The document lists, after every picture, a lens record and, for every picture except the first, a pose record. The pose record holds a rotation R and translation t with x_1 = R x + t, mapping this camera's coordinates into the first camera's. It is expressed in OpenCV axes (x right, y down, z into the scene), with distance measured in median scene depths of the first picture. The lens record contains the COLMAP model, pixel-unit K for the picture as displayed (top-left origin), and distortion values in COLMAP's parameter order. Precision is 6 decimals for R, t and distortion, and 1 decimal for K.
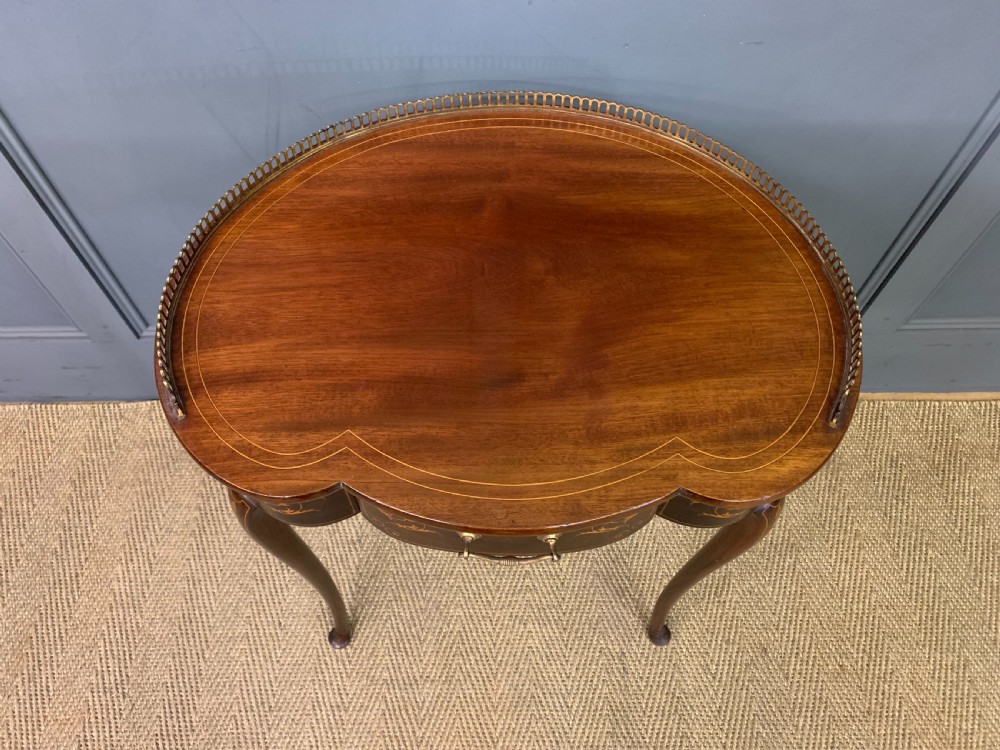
lens RADIAL K [[776.5, 0, 491.2], [0, 776.5, 380.0], [0, 0, 1]] dist [0.005250, -0.000420]
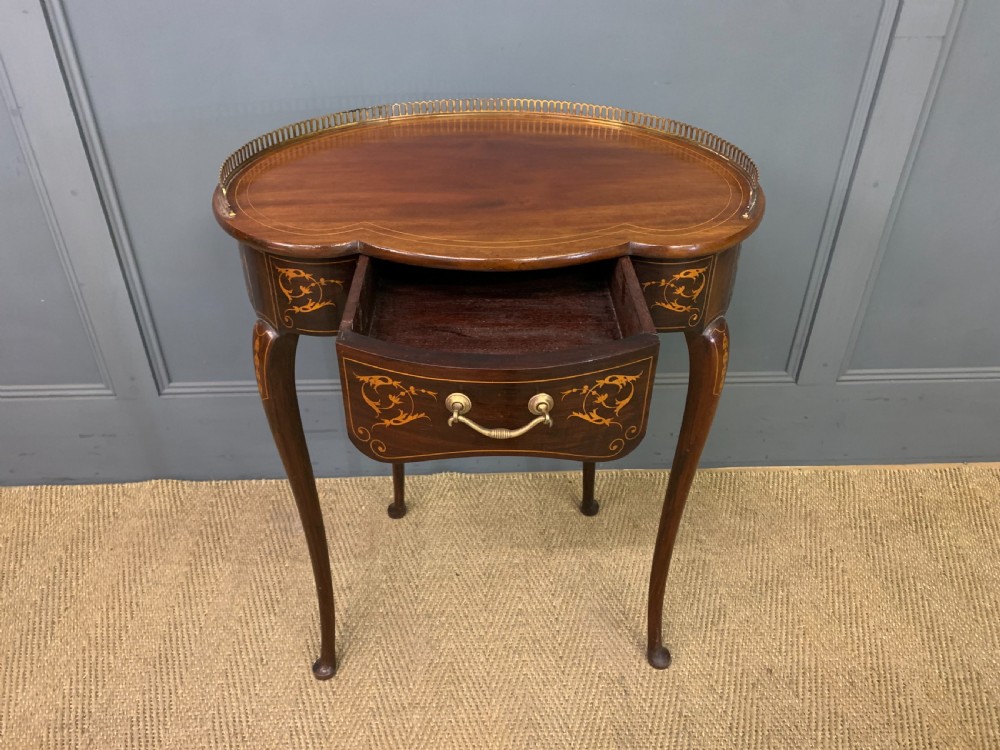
lens RADIAL K [[776.5, 0, 503.2], [0, 776.5, 375.0], [0, 0, 1]] dist [0.005250, -0.000420]
pose [[0.999365, -0.014989, 0.032326, -0.002413], [0.027571, 0.899980, -0.435059, 0.431810], [-0.022572, 0.435674, 0.899821, -0.014302]]
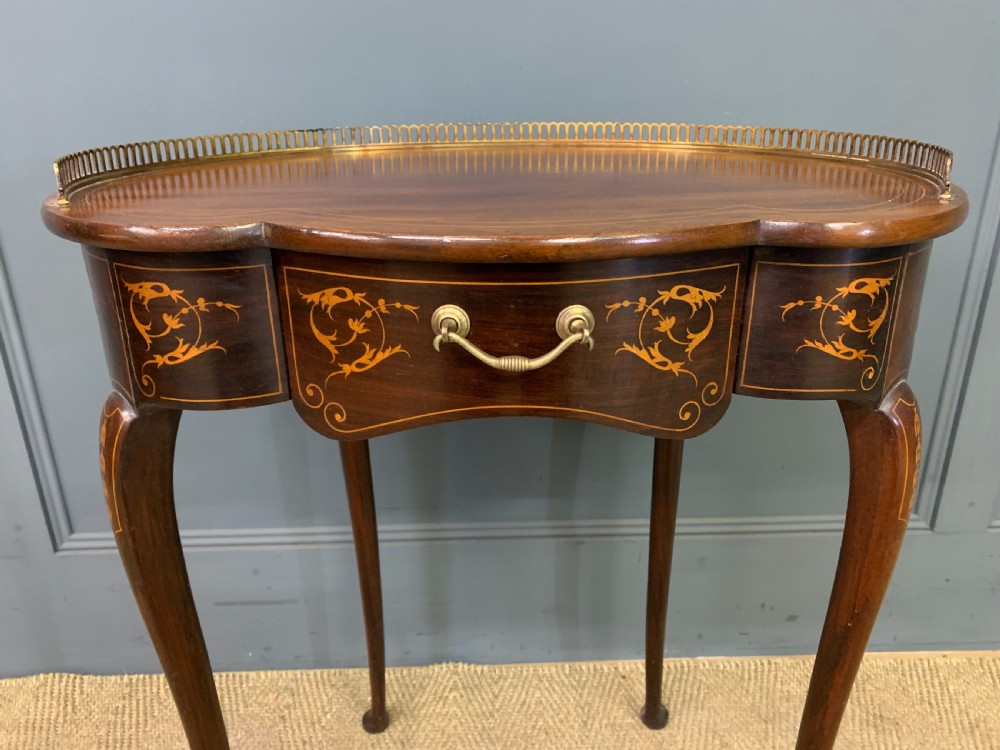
lens RADIAL K [[776.5, 0, 505.1], [0, 776.5, 375.2], [0, 0, 1]] dist [0.005250, -0.000420]
pose [[0.999757, -0.018386, 0.012144, 0.004129], [0.021942, 0.780467, -0.624812, 0.330959], [0.002010, 0.624927, 0.780681, 0.272469]]
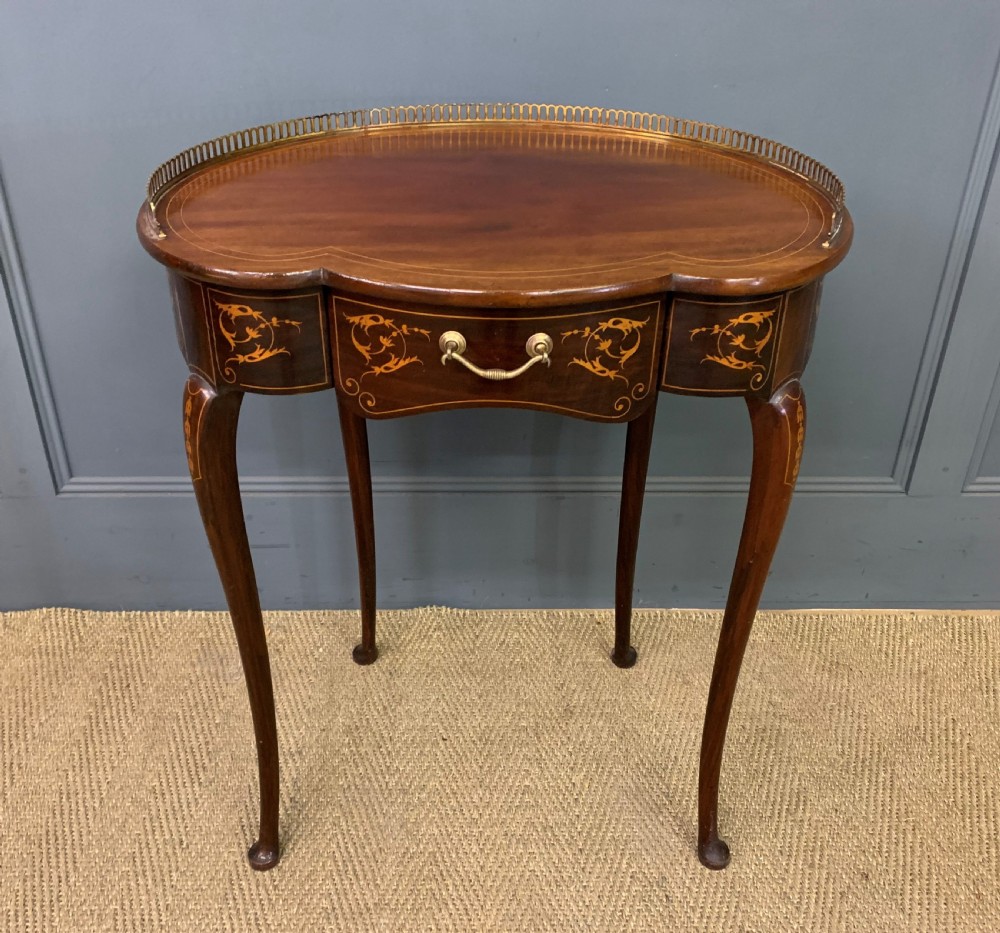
lens RADIAL K [[1066.7, 0, 483.7], [0, 1066.7, 469.3], [0, 0, 1]] dist [0.005409, 0.000000]
pose [[0.999995, 0.002945, 0.001216, 0.003722], [-0.002025, 0.881956, -0.471327, 0.484413], [-0.002460, 0.471322, 0.881958, -0.026564]]
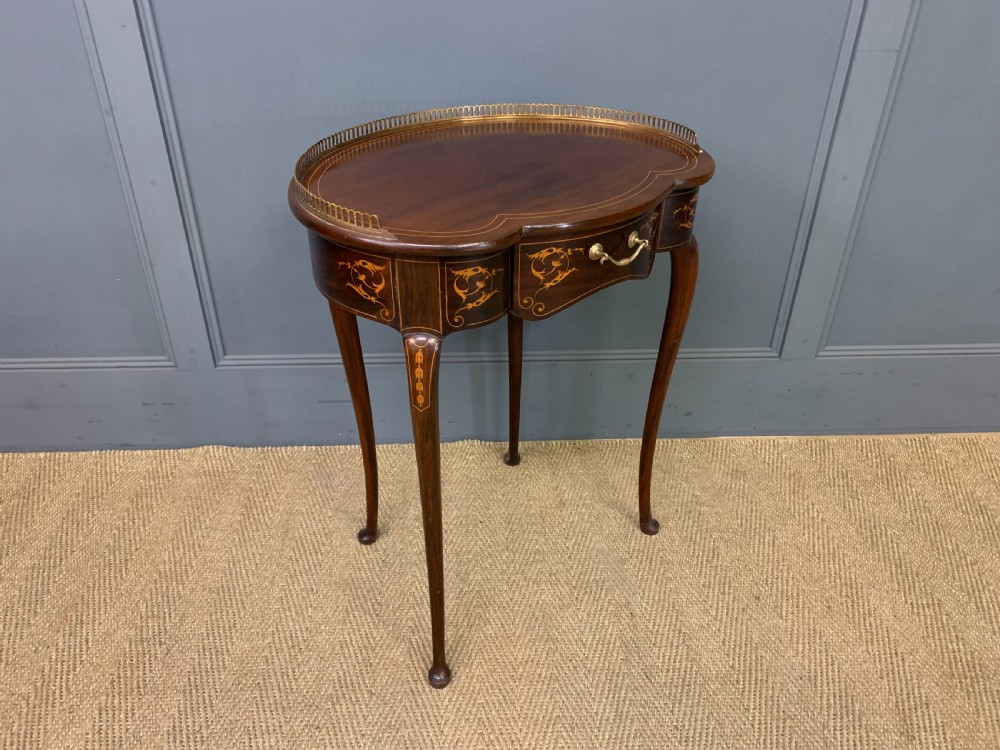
lens RADIAL K [[776.5, 0, 502.5], [0, 776.5, 379.2], [0, 0, 1]] dist [0.005250, -0.000420]
pose [[0.999212, -0.013728, 0.037254, -0.044391], [0.029500, 0.884689, -0.465246, 0.579736], [-0.026571, 0.465979, 0.884397, -0.103621]]
